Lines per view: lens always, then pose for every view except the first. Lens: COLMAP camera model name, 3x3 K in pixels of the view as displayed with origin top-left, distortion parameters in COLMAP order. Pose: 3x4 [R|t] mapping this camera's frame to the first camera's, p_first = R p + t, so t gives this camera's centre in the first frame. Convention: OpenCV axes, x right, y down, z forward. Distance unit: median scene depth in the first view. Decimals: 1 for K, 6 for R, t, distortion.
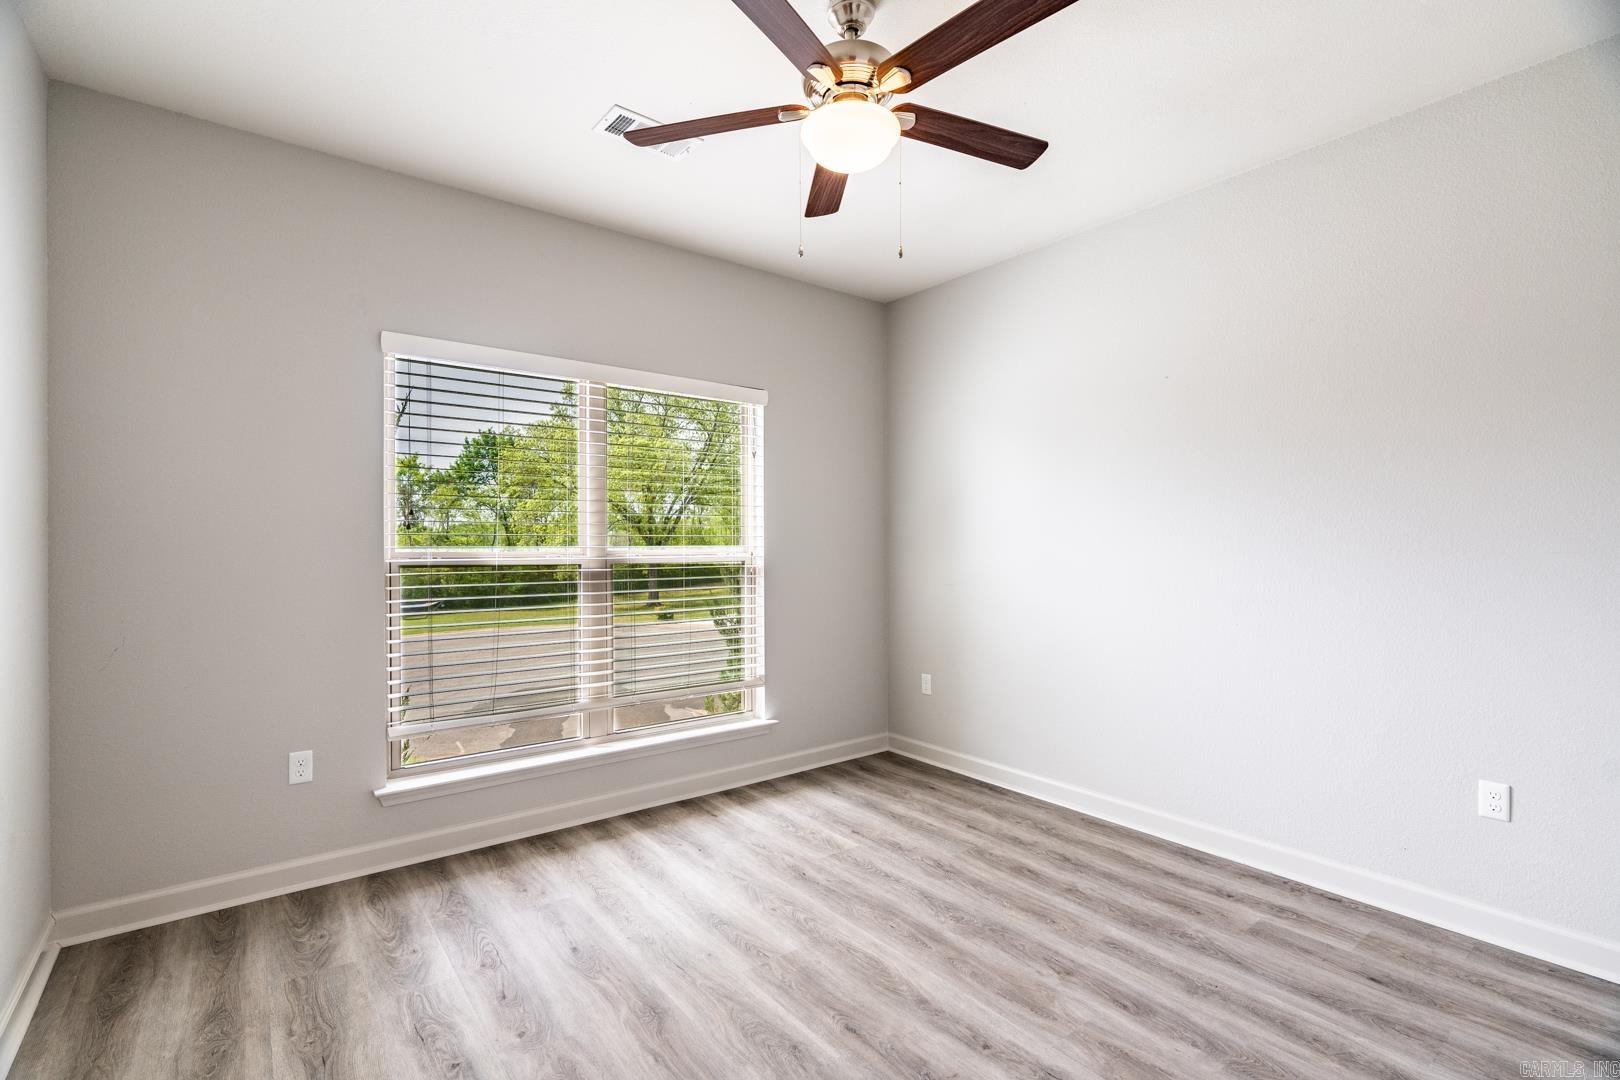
lens RADIAL K [[756.5, 0, 810.0], [0, 756.5, 540.0], [0, 0, 1]] dist [-0.000297, -0.000015]
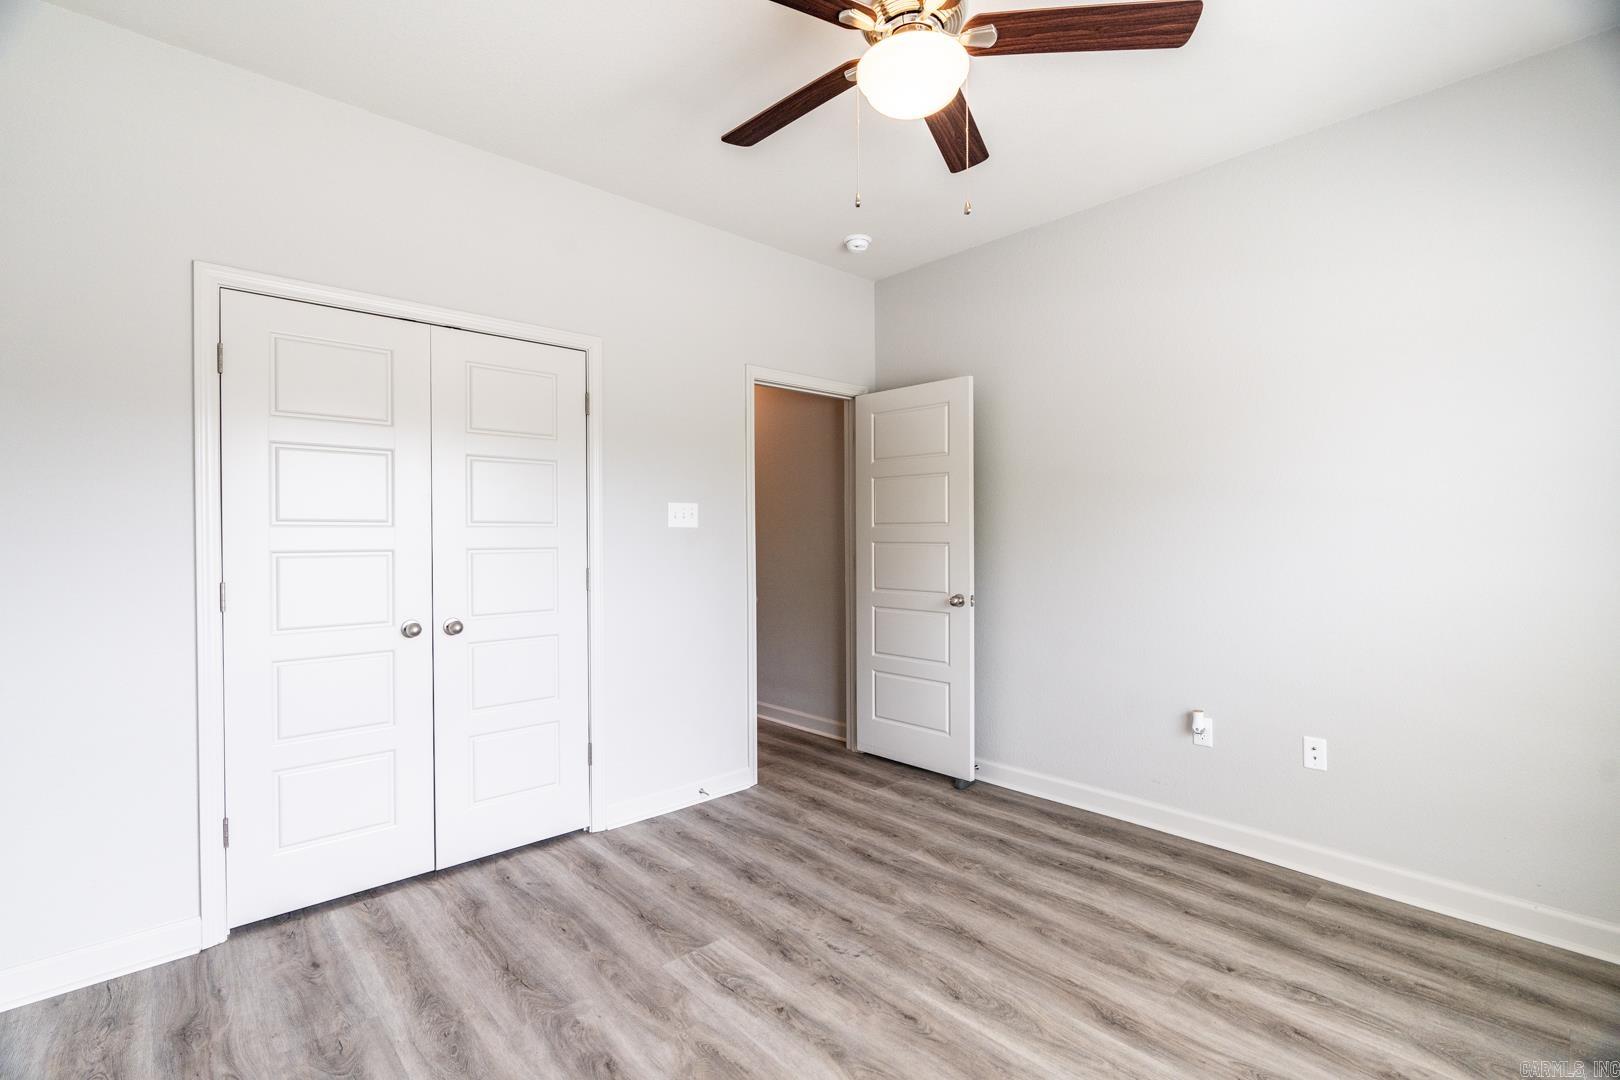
lens RADIAL K [[743.3, 0, 801.4], [0, 743.3, 537.0], [0, 0, 1]] dist [-0.001675, -0.000079]
pose [[-0.997716, 0.005151, -0.067351, 0.262427], [0.005076, 0.999986, 0.001287, 0.007538], [0.067357, 0.000942, -0.997728, 1.981265]]
